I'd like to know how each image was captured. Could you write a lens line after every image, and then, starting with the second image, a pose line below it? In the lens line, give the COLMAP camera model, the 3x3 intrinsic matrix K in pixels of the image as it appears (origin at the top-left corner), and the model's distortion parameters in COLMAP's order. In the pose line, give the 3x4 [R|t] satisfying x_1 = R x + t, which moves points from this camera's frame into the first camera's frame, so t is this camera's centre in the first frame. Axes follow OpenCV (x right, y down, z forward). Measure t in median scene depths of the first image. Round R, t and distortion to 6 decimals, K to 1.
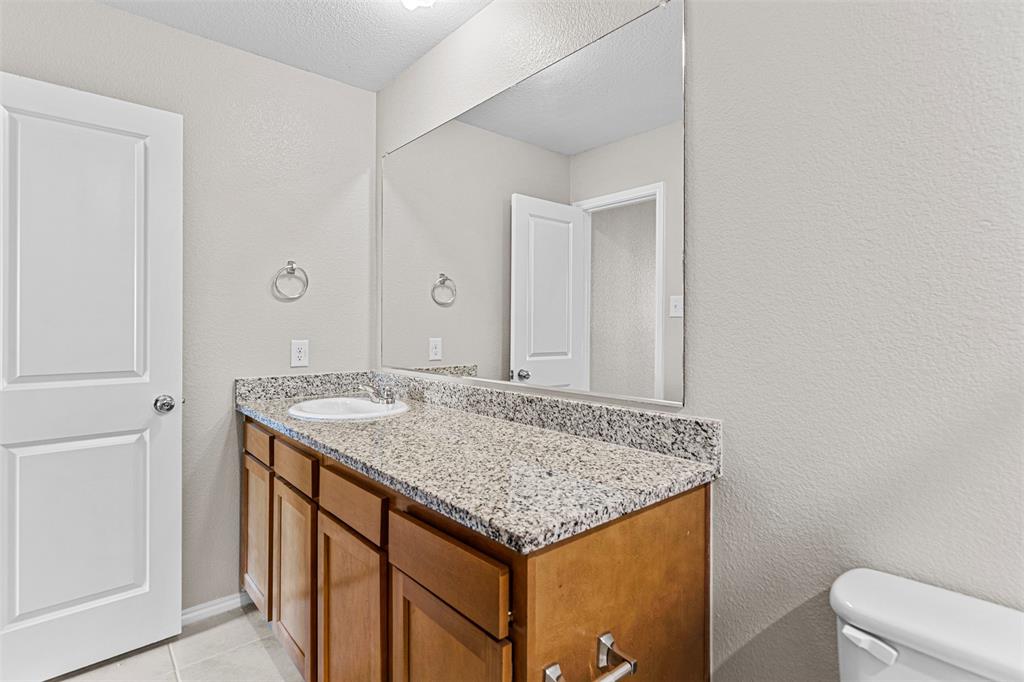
lens RADIAL K [[505.5, 0, 508.6], [0, 505.5, 331.2], [0, 0, 1]] dist [0.001425, -0.001021]
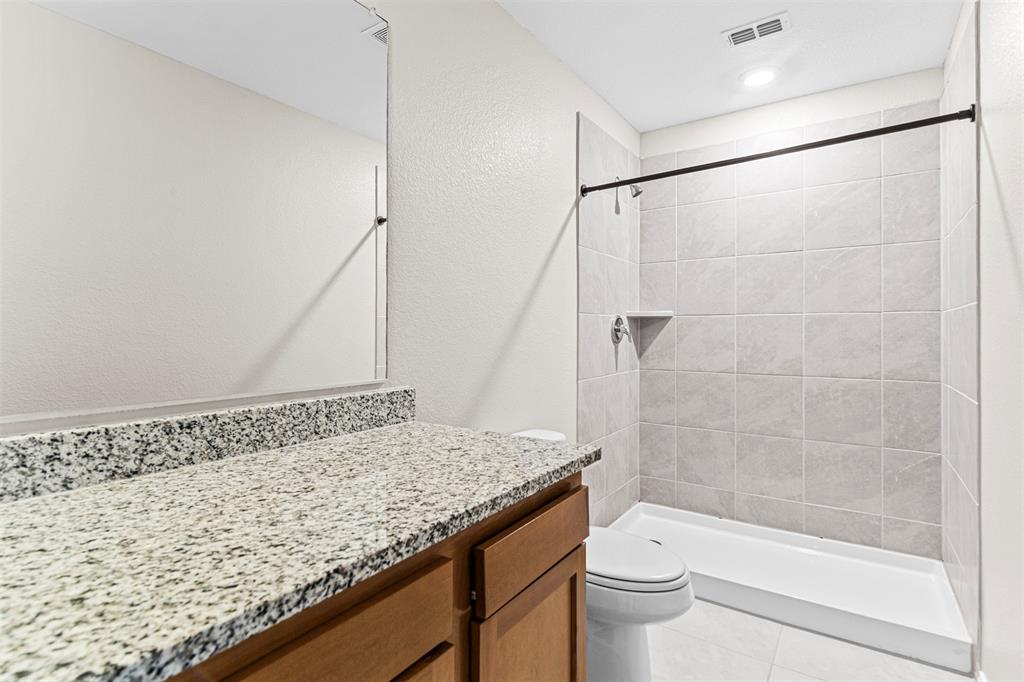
lens RADIAL K [[505.5, 0, 508.6], [0, 505.5, 331.2], [0, 0, 1]] dist [0.001425, -0.001021]
pose [[-0.260053, -0.001626, 0.965593, -0.783296], [0.003658, 0.999990, 0.002669, 0.029173], [-0.965587, 0.004226, -0.260044, 0.952139]]
